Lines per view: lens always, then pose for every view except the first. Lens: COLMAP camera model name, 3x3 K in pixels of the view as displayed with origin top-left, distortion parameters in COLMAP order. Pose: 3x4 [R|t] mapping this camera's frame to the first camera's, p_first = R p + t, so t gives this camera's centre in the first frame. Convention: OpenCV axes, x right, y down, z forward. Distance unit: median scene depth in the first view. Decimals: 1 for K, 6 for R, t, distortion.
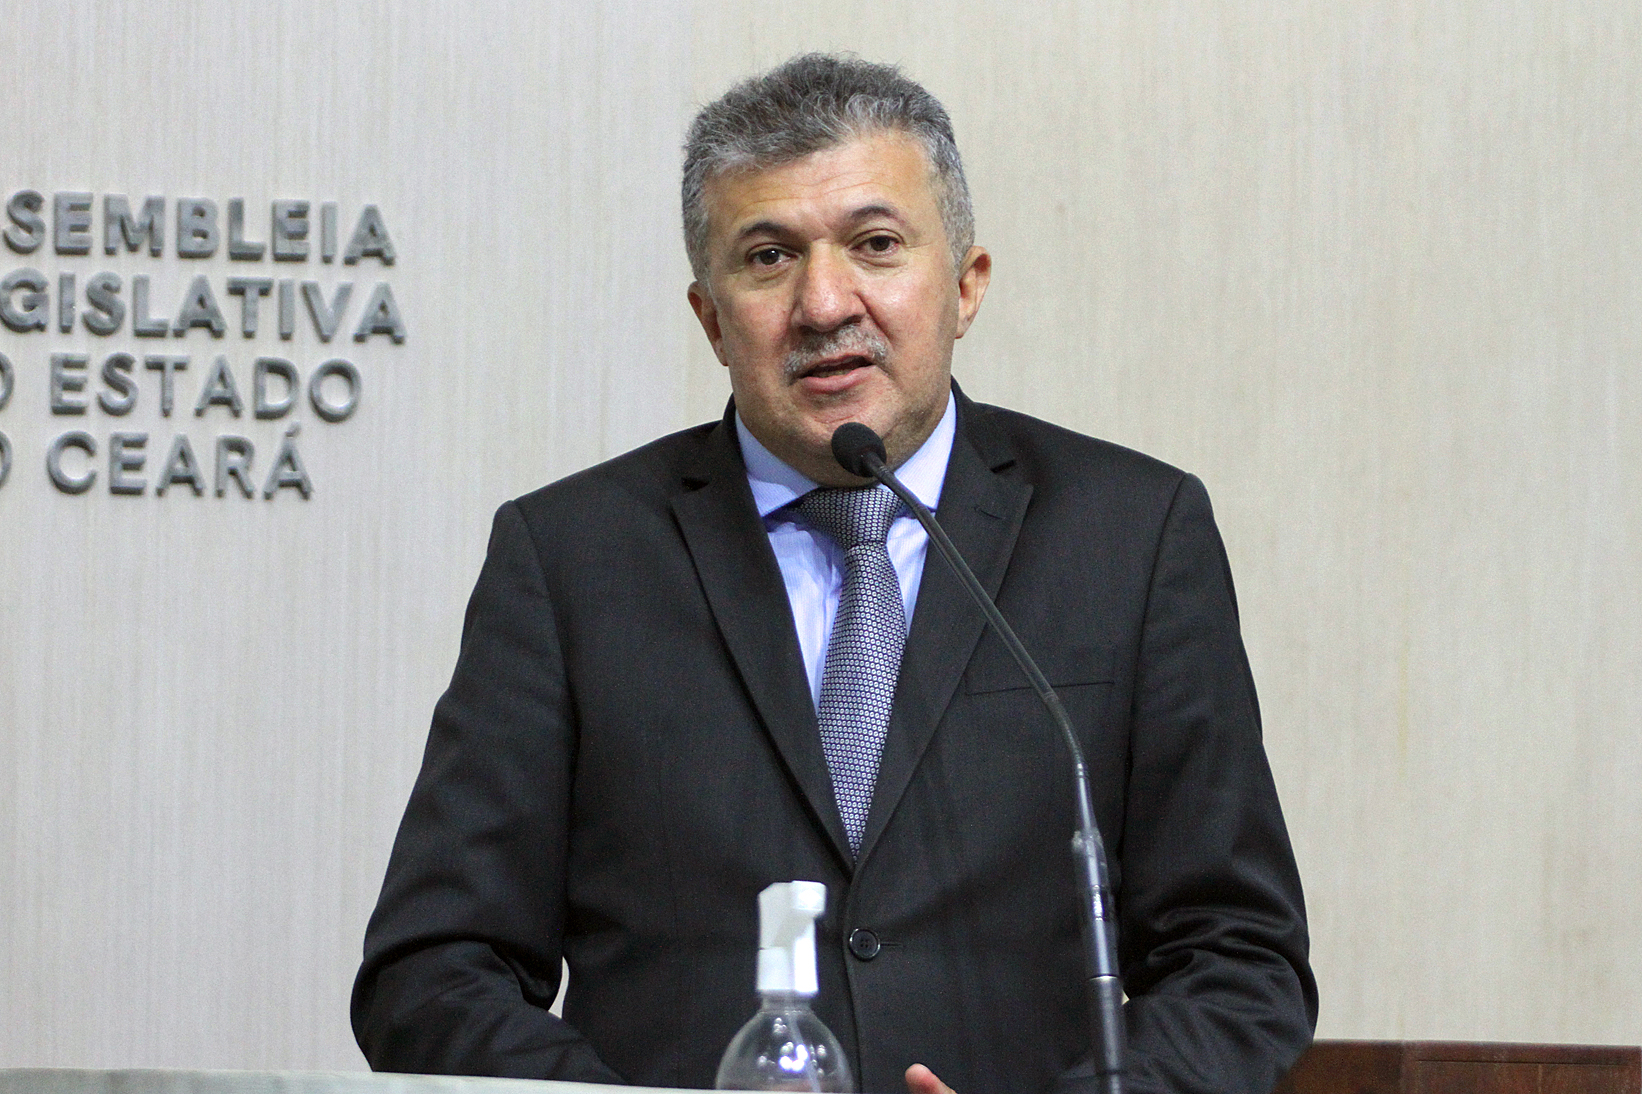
lens RADIAL K [[7679.5, 0, 820.5], [0, 7679.5, 546.2], [0, 0, 1]] dist [-0.262958, 0.000000]
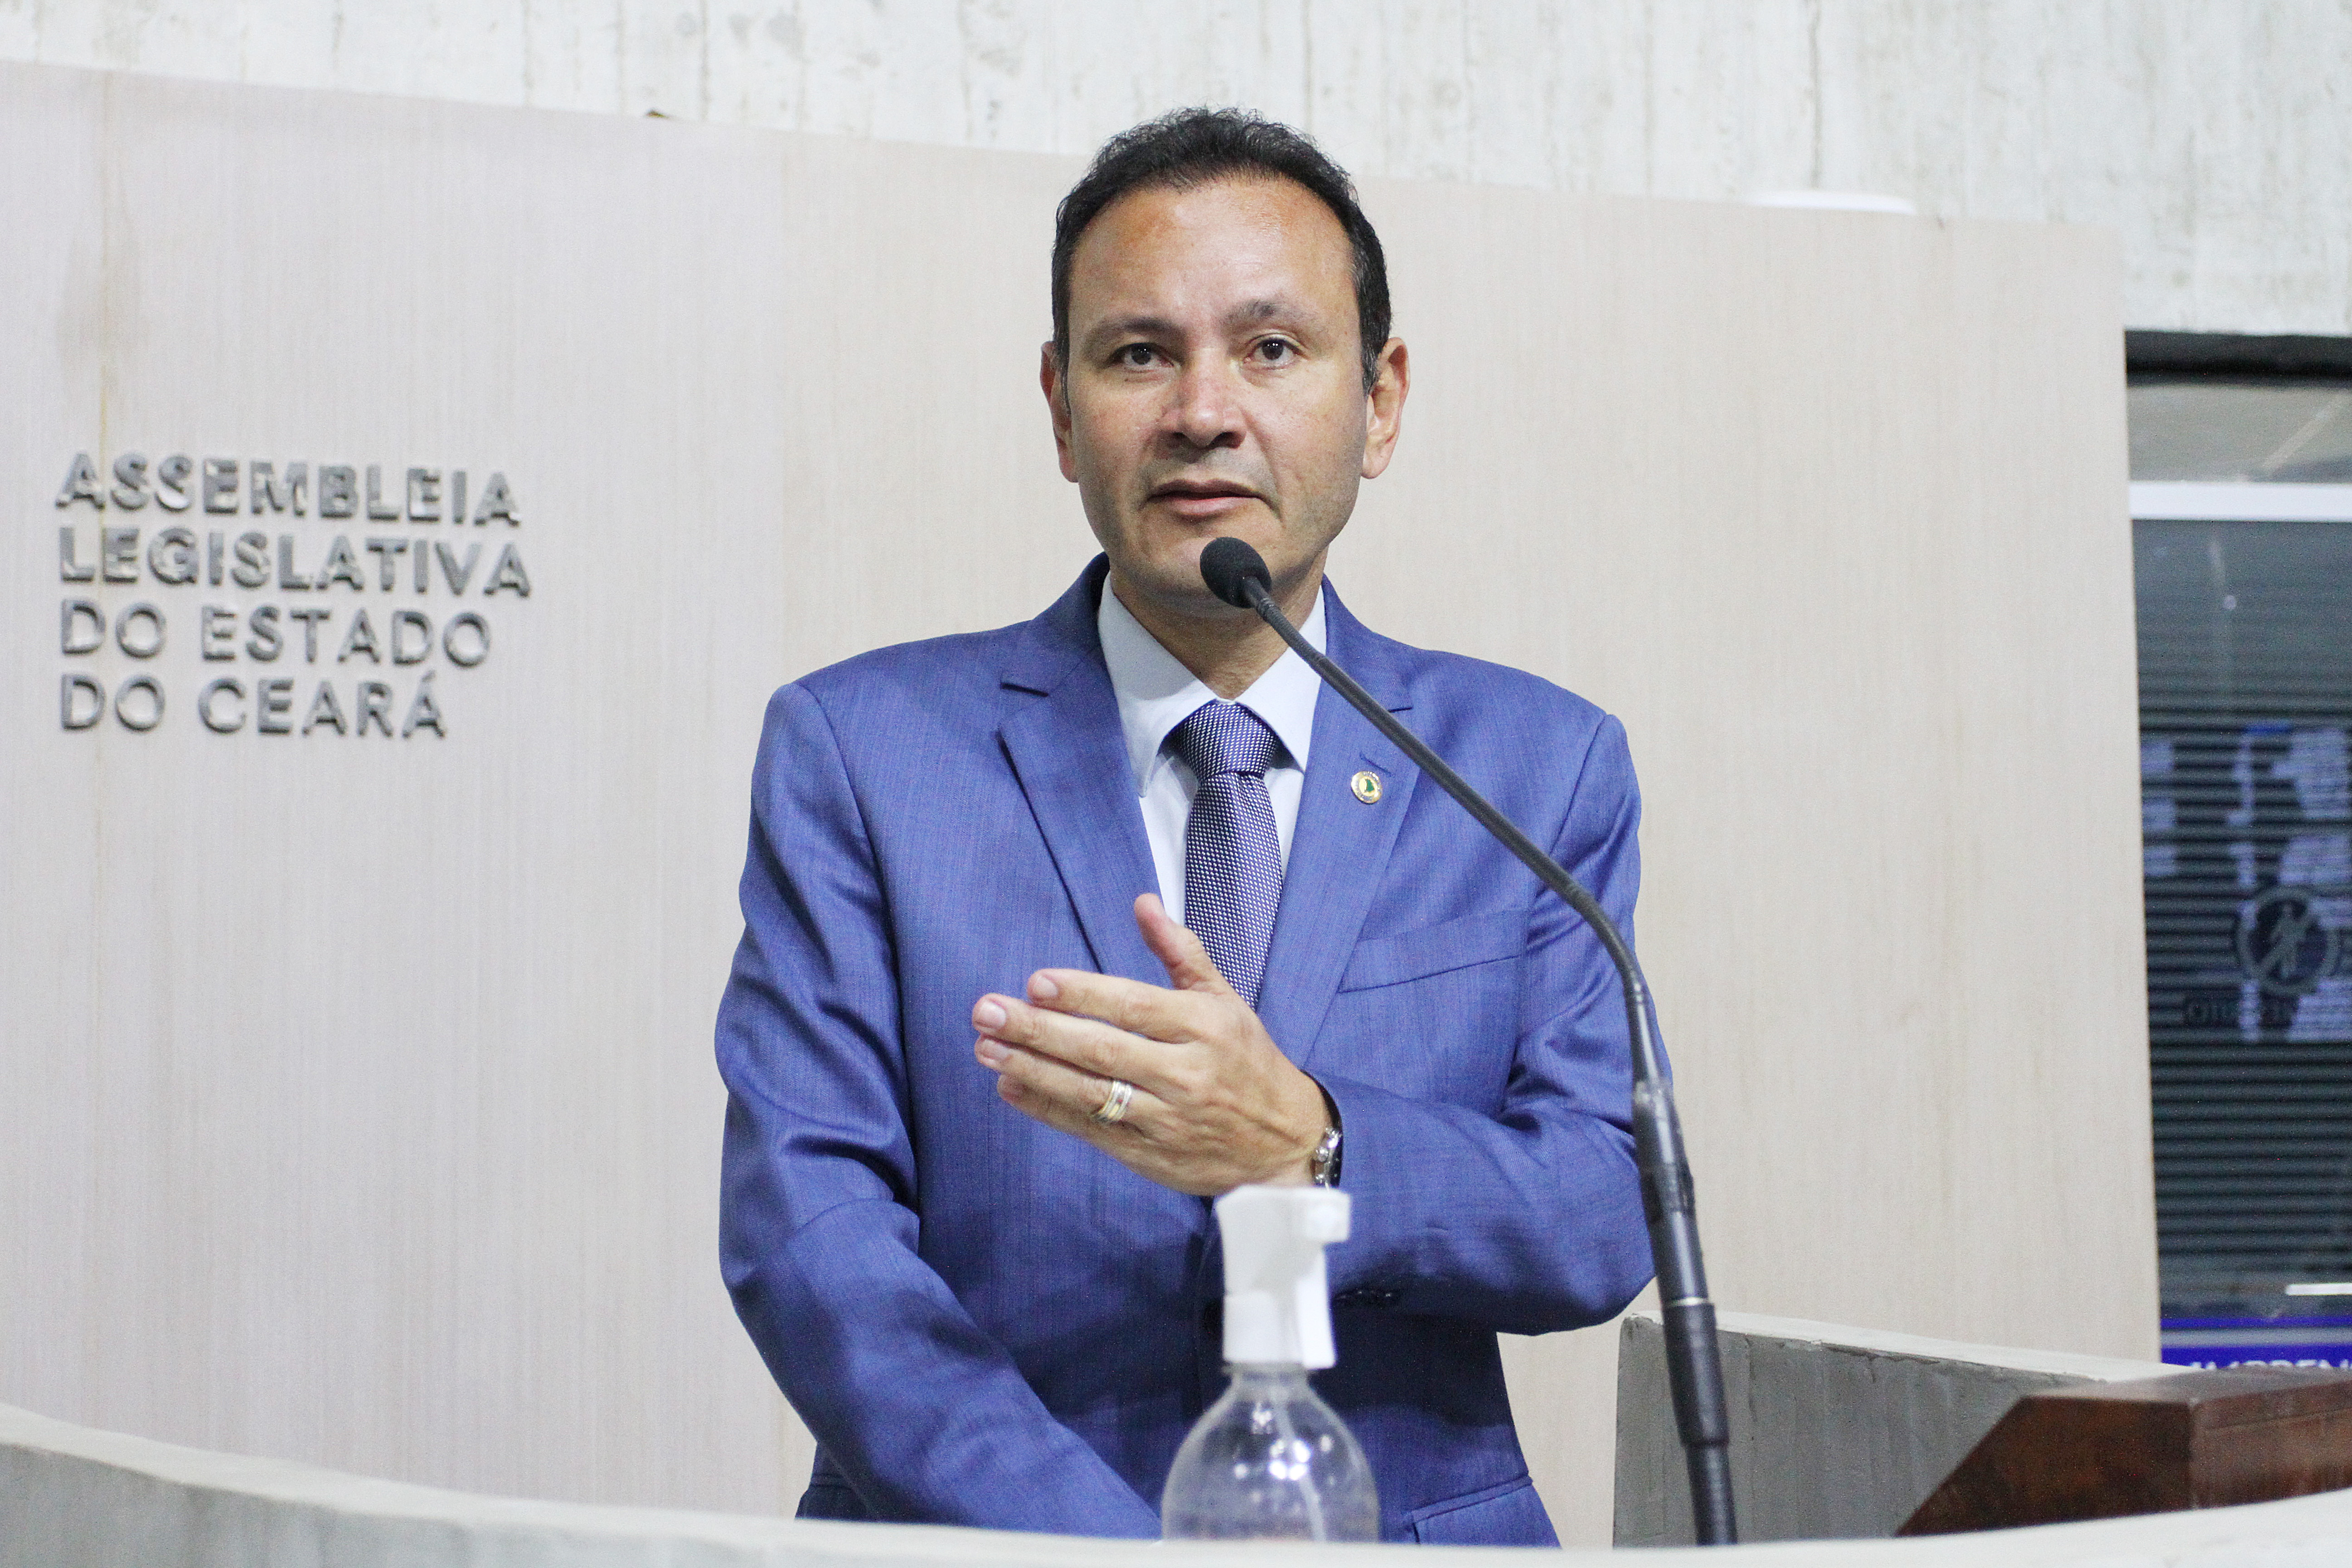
lens RADIAL K [[4218.3, 0, 1179.9], [0, 4218.3, 771.3], [0, 0, 1]] dist [0.002019, 0.000000]
pose [[0.993438, -0.009605, 0.113966, -0.030976], [0.011230, 0.999844, -0.013627, 0.008184], [-0.113817, 0.014818, 0.993391, 0.388703]]
